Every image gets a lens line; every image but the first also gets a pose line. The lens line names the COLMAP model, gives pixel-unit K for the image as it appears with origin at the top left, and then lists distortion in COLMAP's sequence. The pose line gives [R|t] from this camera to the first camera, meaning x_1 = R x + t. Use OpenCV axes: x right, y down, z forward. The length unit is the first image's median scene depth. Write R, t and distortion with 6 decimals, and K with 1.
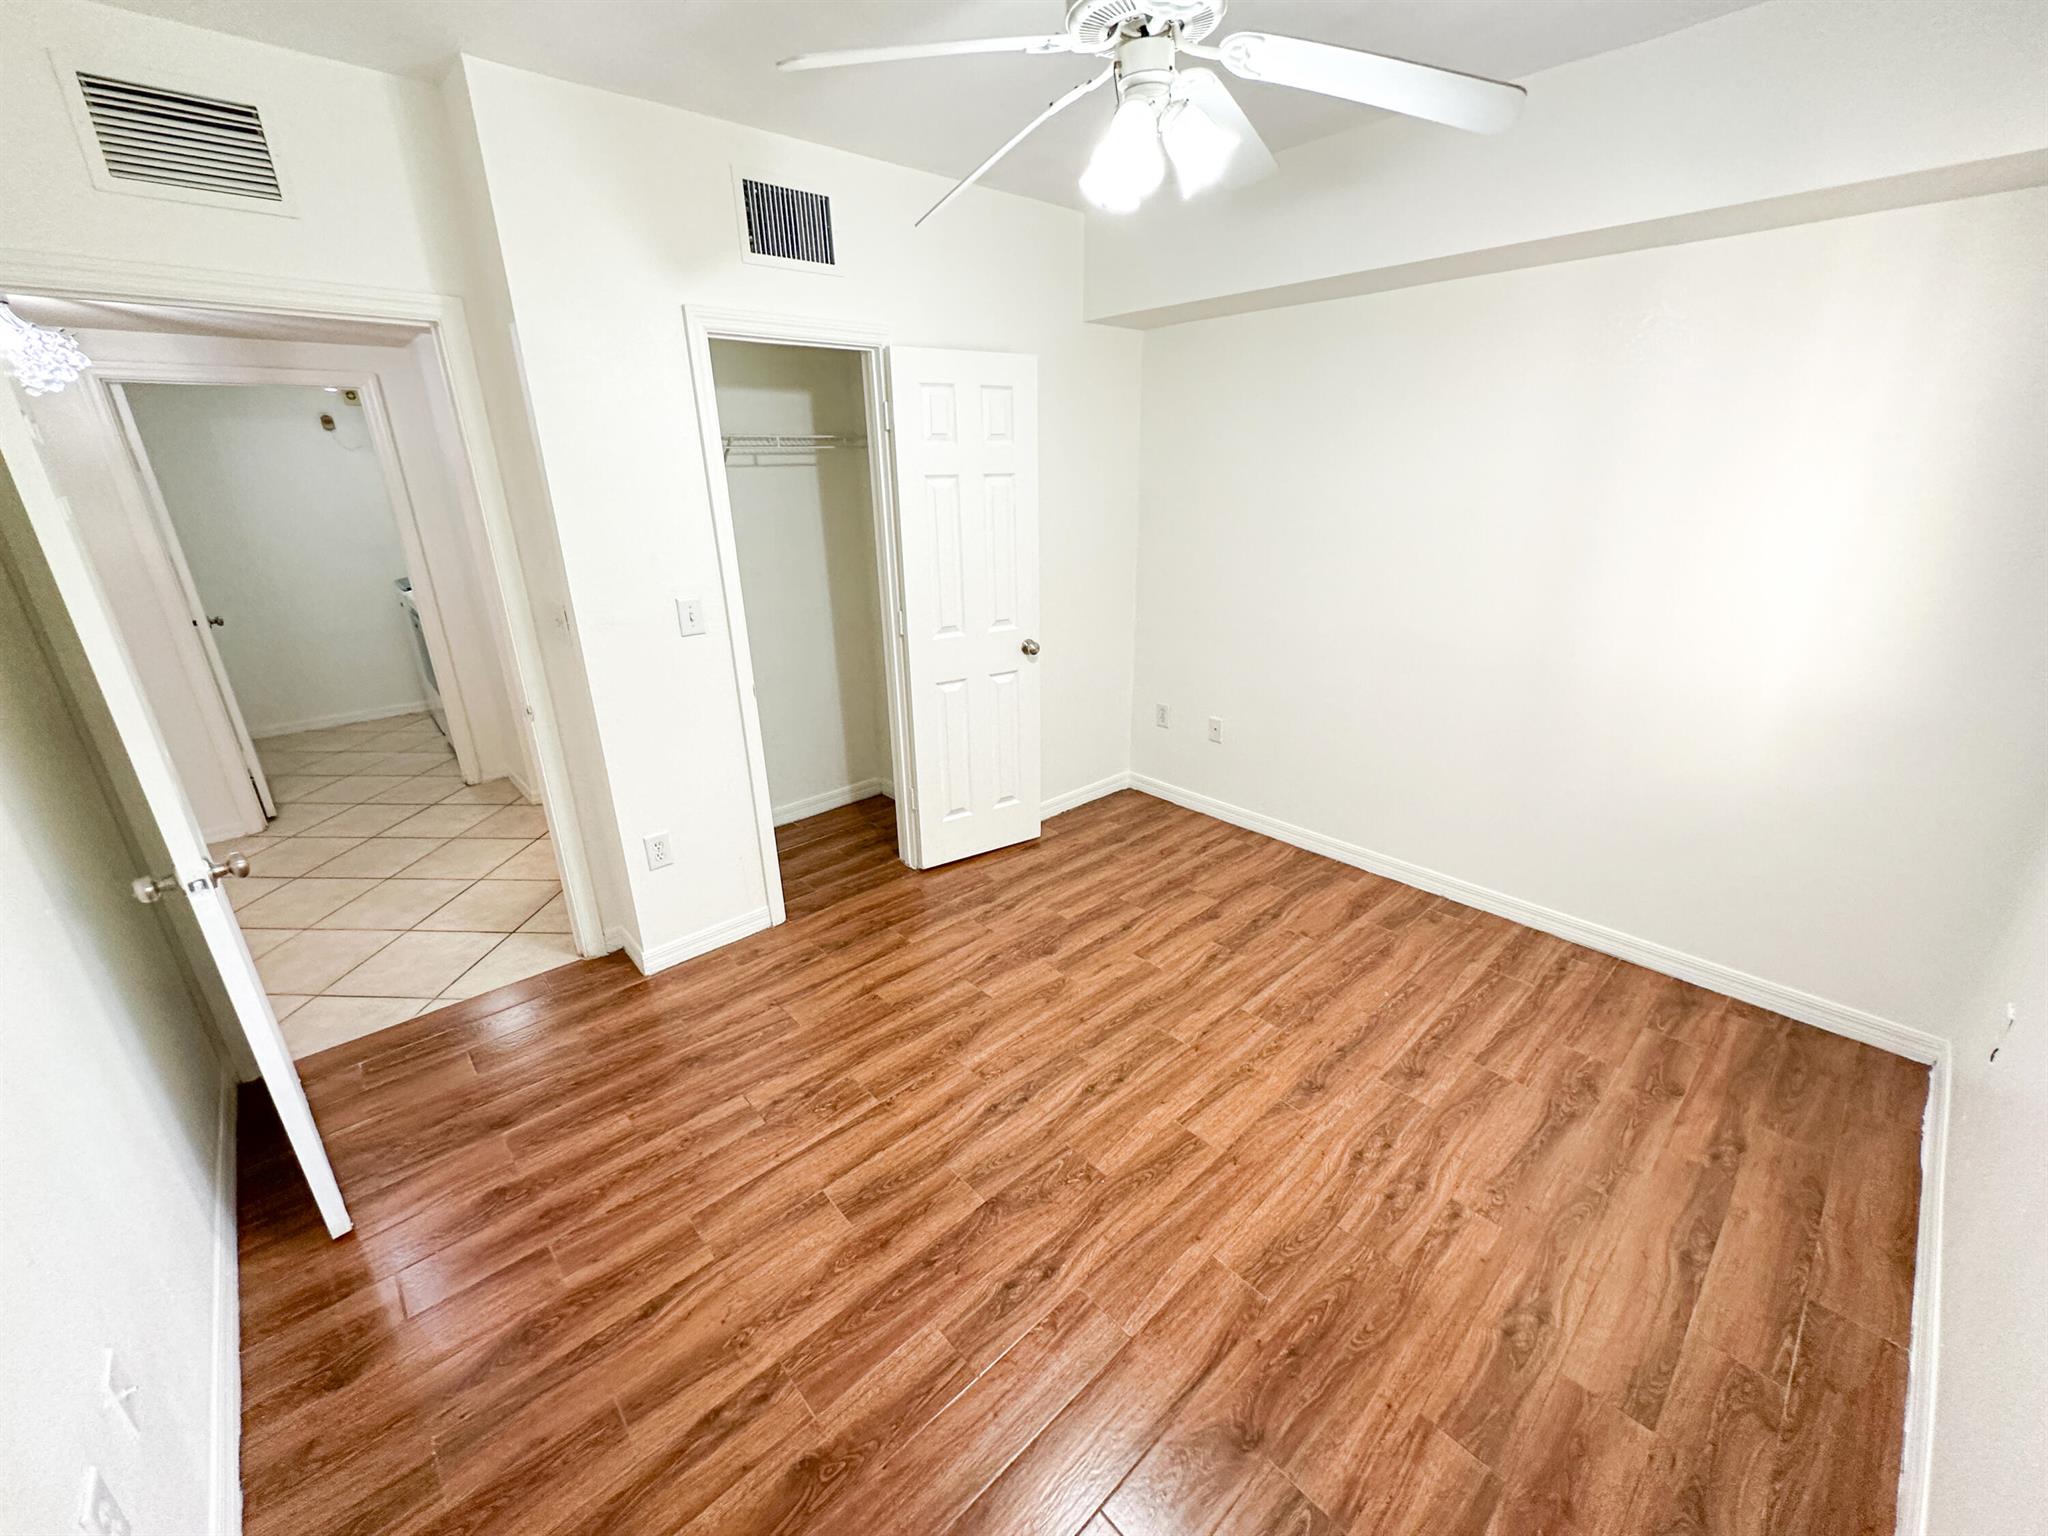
lens RADIAL K [[821.8, 0, 1025.0], [0, 821.8, 766.3], [0, 0, 1]] dist [-0.003982, 0.001141]
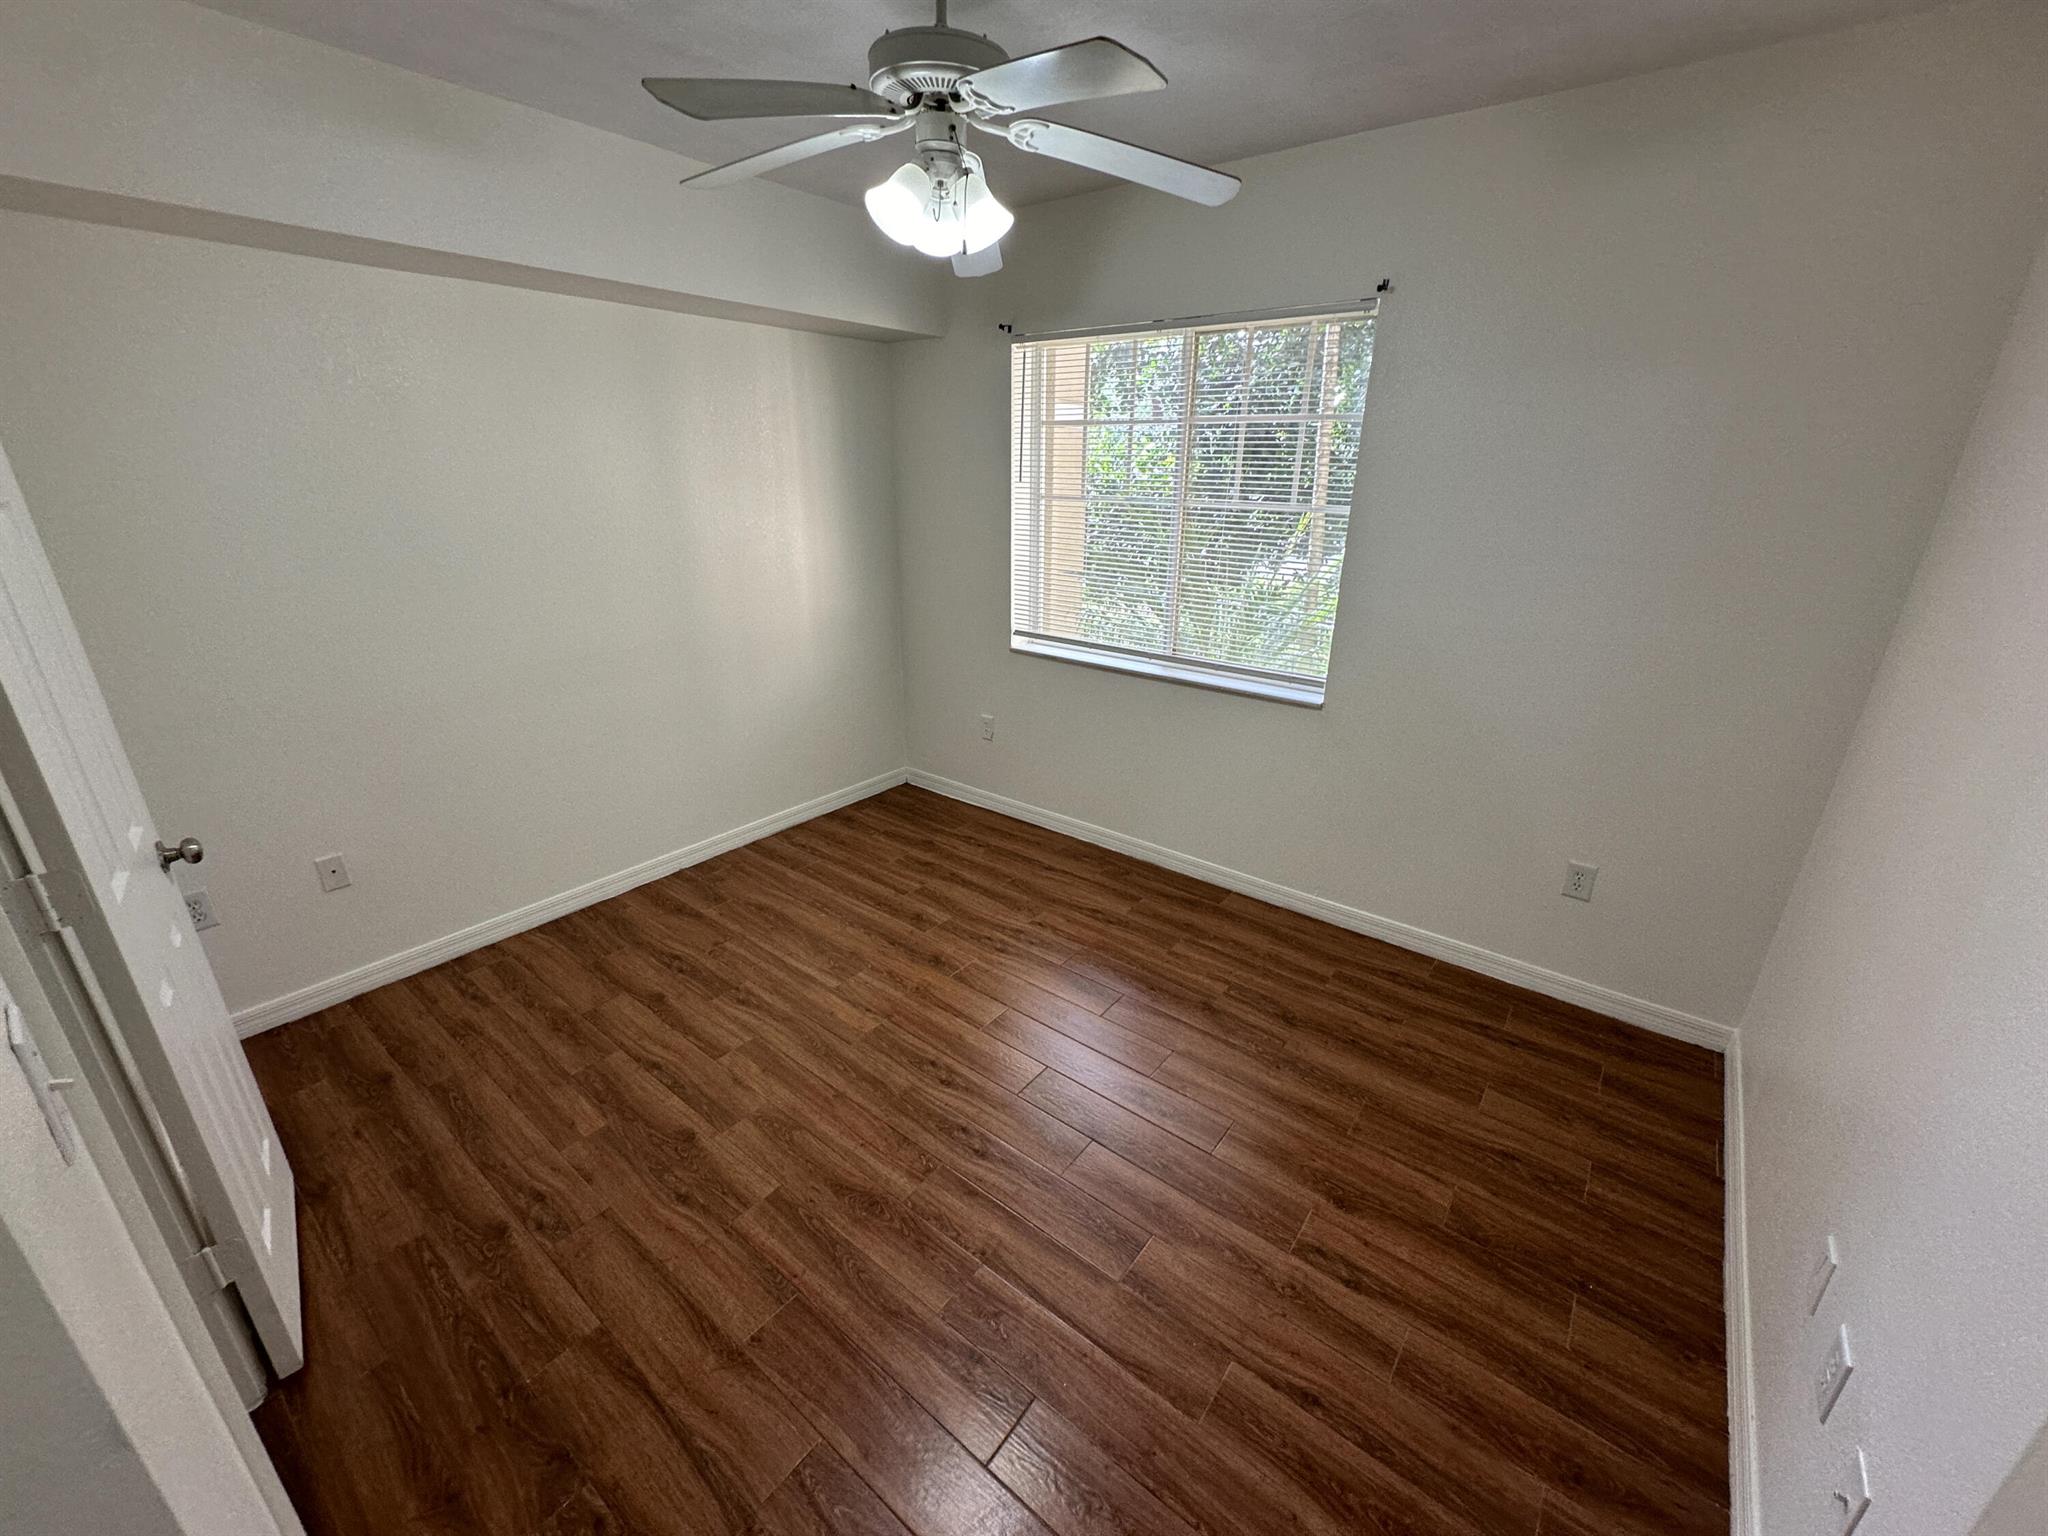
lens RADIAL K [[821.8, 0, 1018.6], [0, 821.8, 772.3], [0, 0, 1]] dist [-0.003982, 0.001141]
pose [[-0.162088, -0.336488, 0.927633, -0.725984], [0.334093, 0.865832, 0.372447, -0.286266], [-0.928498, 0.370285, -0.027923, 0.757181]]
